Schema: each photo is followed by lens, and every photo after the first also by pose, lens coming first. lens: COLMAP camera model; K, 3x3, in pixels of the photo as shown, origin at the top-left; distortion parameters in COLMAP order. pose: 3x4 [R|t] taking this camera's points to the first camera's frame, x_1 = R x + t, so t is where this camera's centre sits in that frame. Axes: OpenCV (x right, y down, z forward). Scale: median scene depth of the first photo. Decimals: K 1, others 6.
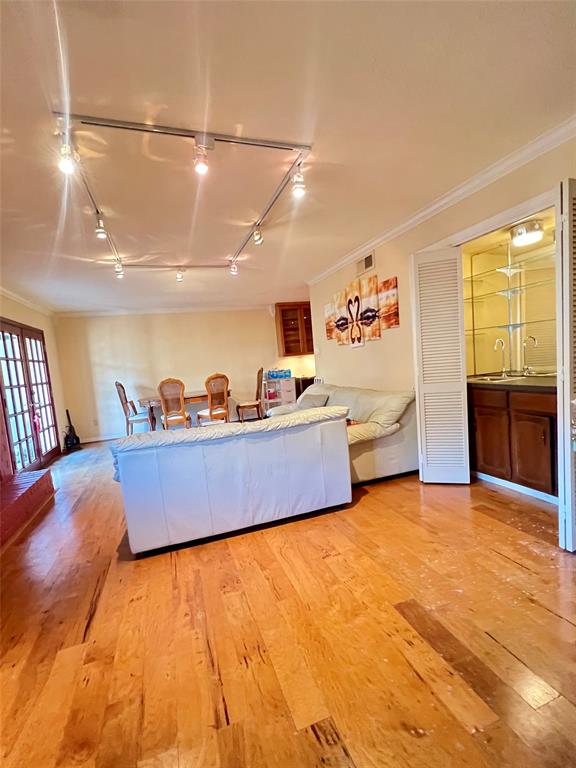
lens RADIAL K [[349.6, 0, 281.7], [0, 349.6, 389.6], [0, 0, 1]] dist [0.010498, -0.000234]
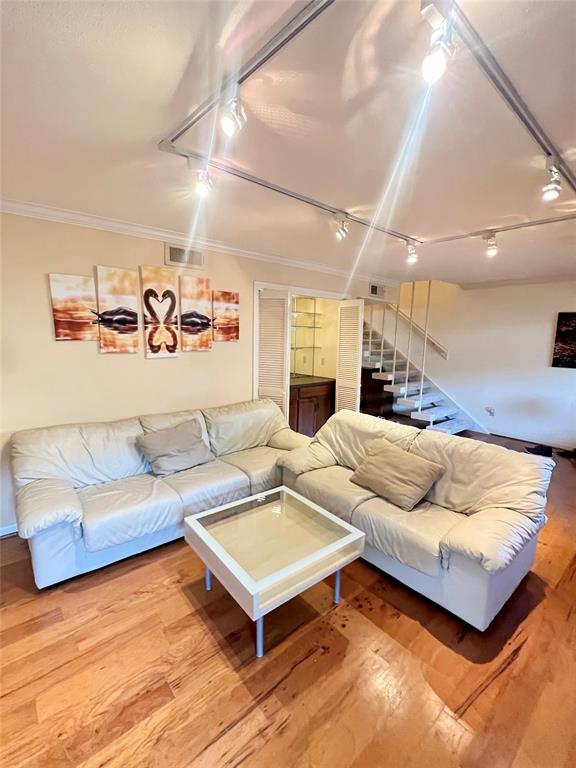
lens RADIAL K [[354.0, 0, 285.9], [0, 354.0, 383.4], [0, 0, 1]] dist [0.001200, -0.000545]
pose [[-0.380270, -0.043314, 0.923861, -0.626745], [0.096610, 0.991578, 0.086254, -0.117917], [-0.919816, 0.122054, -0.372883, 1.143238]]
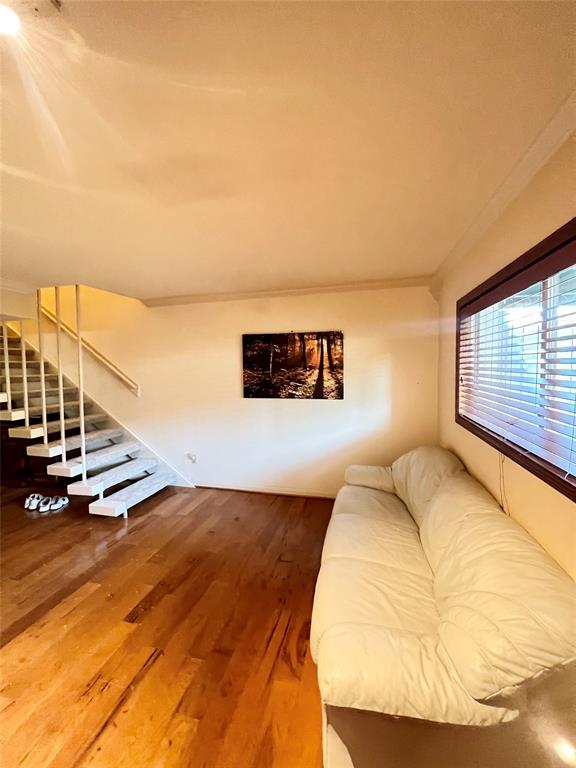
lens RADIAL K [[309.6, 0, 289.8], [0, 309.6, 380.9], [0, 0, 1]] dist [0.001577, 0.000550]
pose [[-0.835120, 0.079216, 0.544334, -0.450620], [0.140659, 0.987429, 0.072102, -0.075755], [-0.531779, 0.136779, -0.835764, 0.504828]]
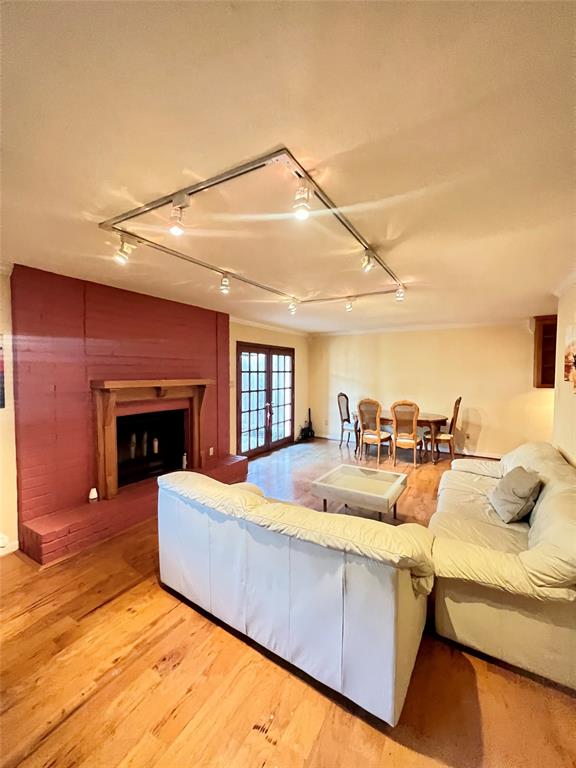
lens RADIAL K [[309.6, 0, 286.1], [0, 309.6, 382.3], [0, 0, 1]] dist [0.001577, 0.000550]
pose [[0.645478, 0.116590, -0.754828, 0.295160], [-0.123966, 0.991169, 0.047087, -0.133010], [0.753652, 0.063179, 0.654231, 0.314478]]
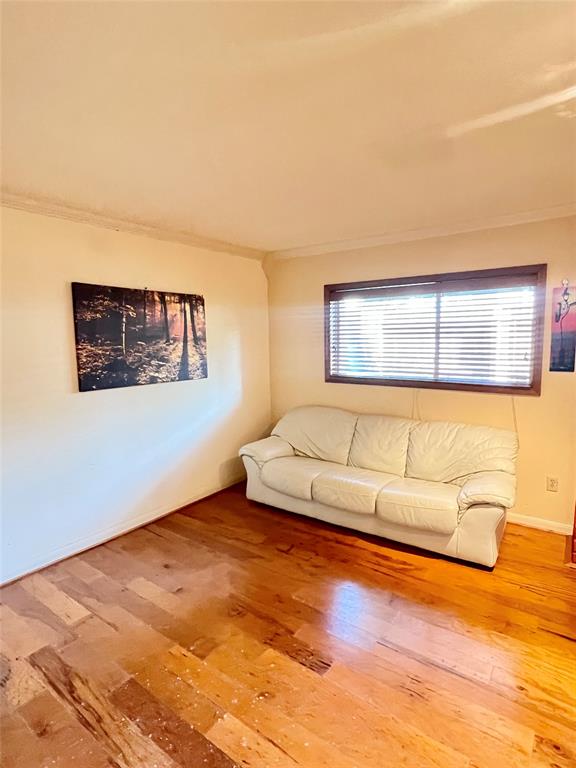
lens RADIAL K [[408.4, 0, 281.7], [0, 408.4, 384.3], [0, 0, 1]] dist [-0.010067, -0.000492]
pose [[-0.813633, 0.169455, -0.556135, 0.273901], [0.039094, 0.970361, 0.238476, -0.146913], [0.580063, 0.172291, -0.796142, 0.576074]]
